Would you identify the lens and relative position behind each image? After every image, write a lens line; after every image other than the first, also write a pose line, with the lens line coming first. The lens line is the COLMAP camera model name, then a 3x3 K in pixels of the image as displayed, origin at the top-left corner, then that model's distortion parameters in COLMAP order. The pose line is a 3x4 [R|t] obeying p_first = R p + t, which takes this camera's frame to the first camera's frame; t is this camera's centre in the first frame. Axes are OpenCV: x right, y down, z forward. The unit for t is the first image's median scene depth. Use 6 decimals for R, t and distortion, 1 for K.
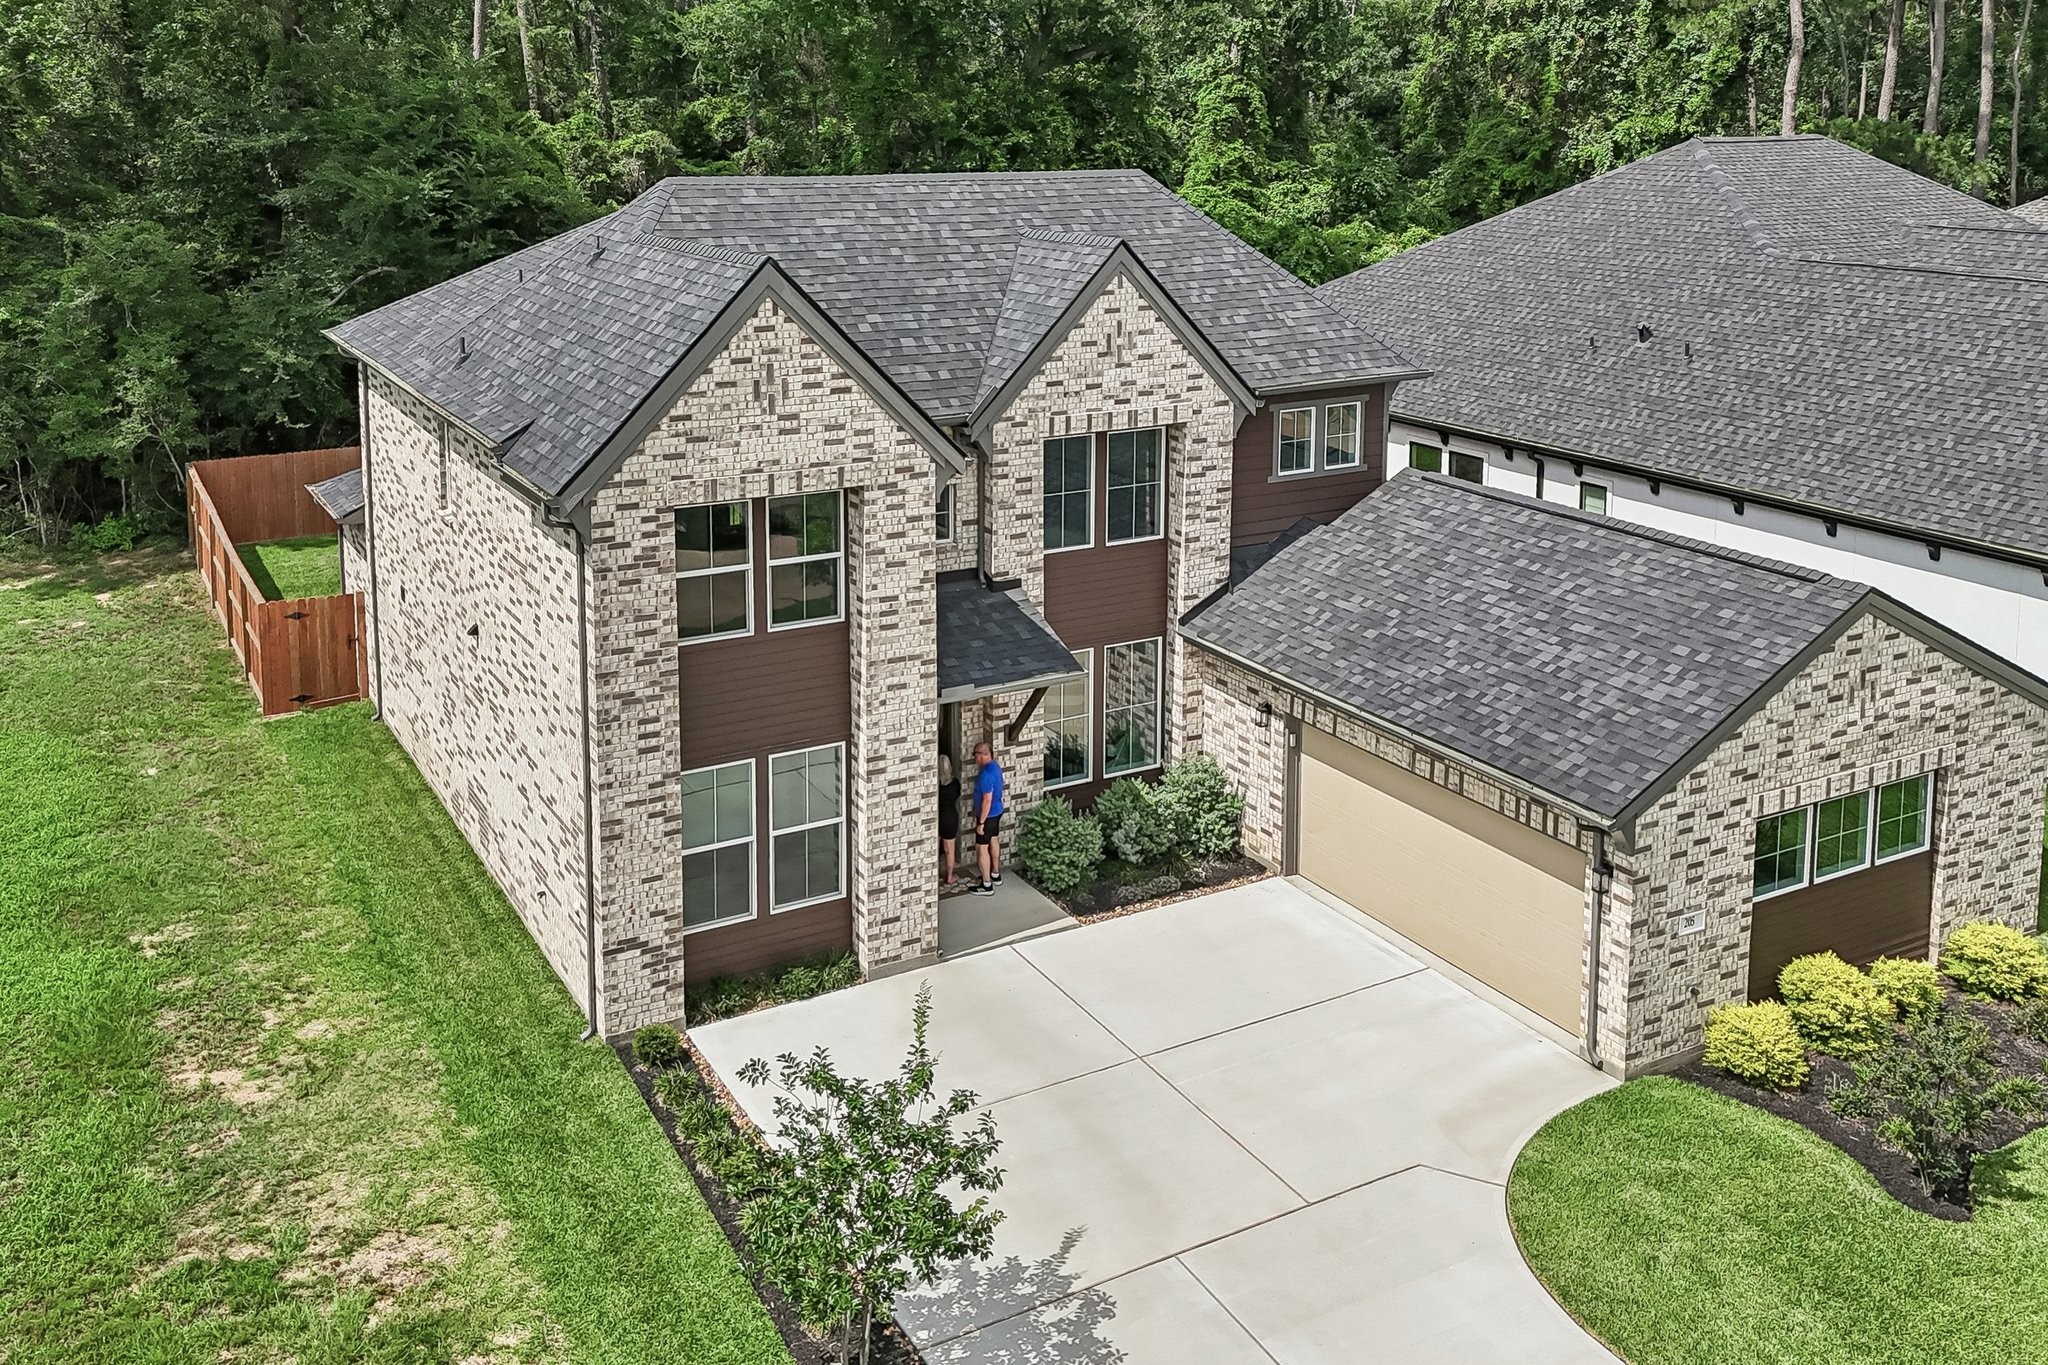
lens RADIAL K [[1709.9, 0, 1025.5], [0, 1709.9, 682.9], [0, 0, 1]] dist [0.063952, -0.061565]
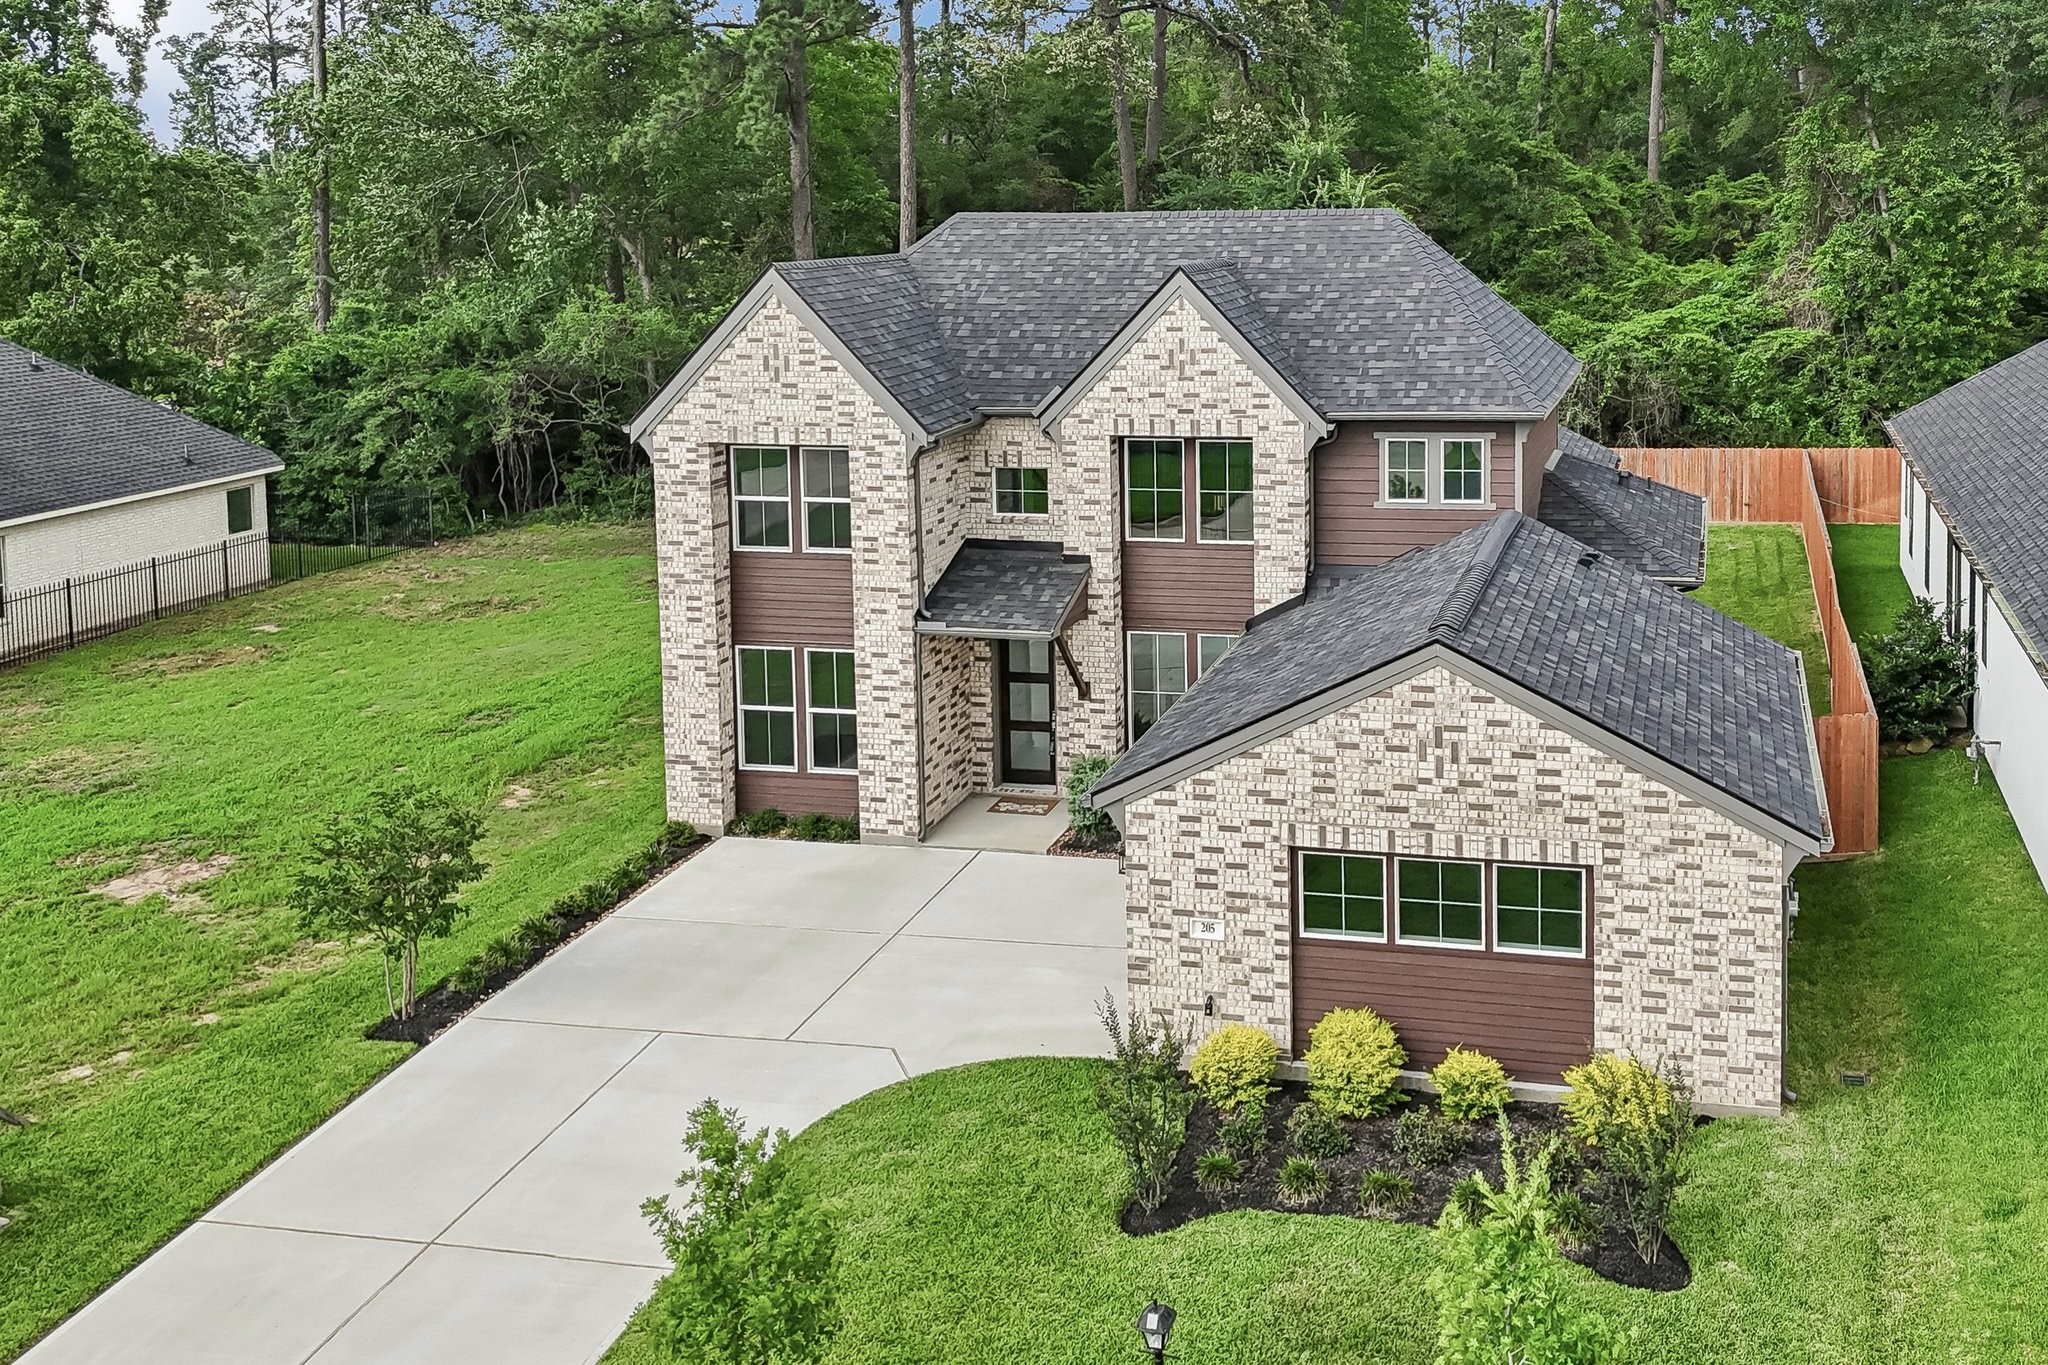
lens RADIAL K [[1594.5, 0, 1024.2], [0, 1594.5, 679.4], [0, 0, 1]] dist [0.050869, 0.000618]
pose [[0.768238, 0.184497, -0.613002, 0.776280], [-0.194428, 0.979582, 0.051163, -0.030887], [0.609925, 0.079880, 0.788423, 0.153891]]
